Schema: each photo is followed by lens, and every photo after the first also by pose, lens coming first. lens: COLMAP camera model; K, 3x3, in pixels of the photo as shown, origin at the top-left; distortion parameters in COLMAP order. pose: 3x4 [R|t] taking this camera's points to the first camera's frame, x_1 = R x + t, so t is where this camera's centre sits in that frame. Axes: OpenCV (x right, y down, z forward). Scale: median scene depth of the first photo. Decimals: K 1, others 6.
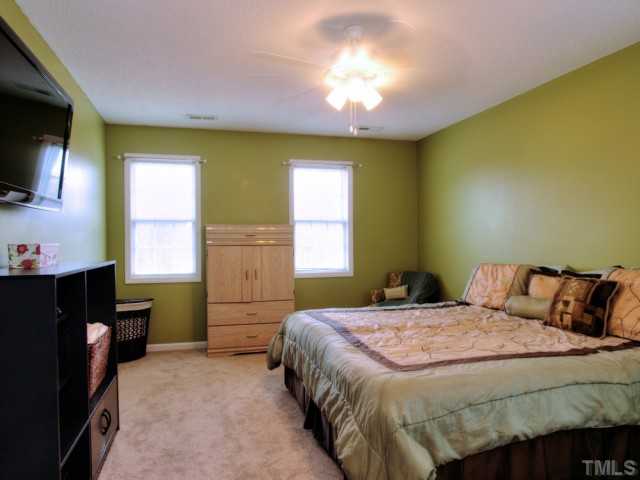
lens RADIAL K [[434.0, 0, 320.0], [0, 434.0, 240.0], [0, 0, 1]] dist [-0.022237, 0.001313]
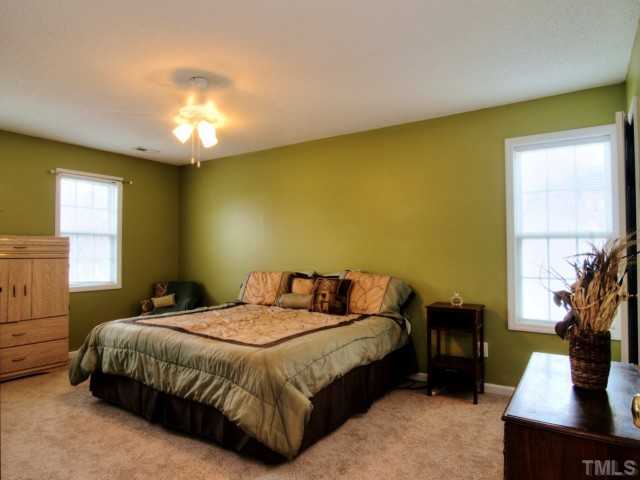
lens RADIAL K [[413.0, 0, 311.7], [0, 413.0, 240.3], [0, 0, 1]] dist [-0.018547, -0.000994]
pose [[0.758677, 0.023944, 0.651027, -0.358925], [-0.002710, 0.999432, -0.033600, 0.001804], [-0.651462, 0.023727, 0.758310, -0.066681]]
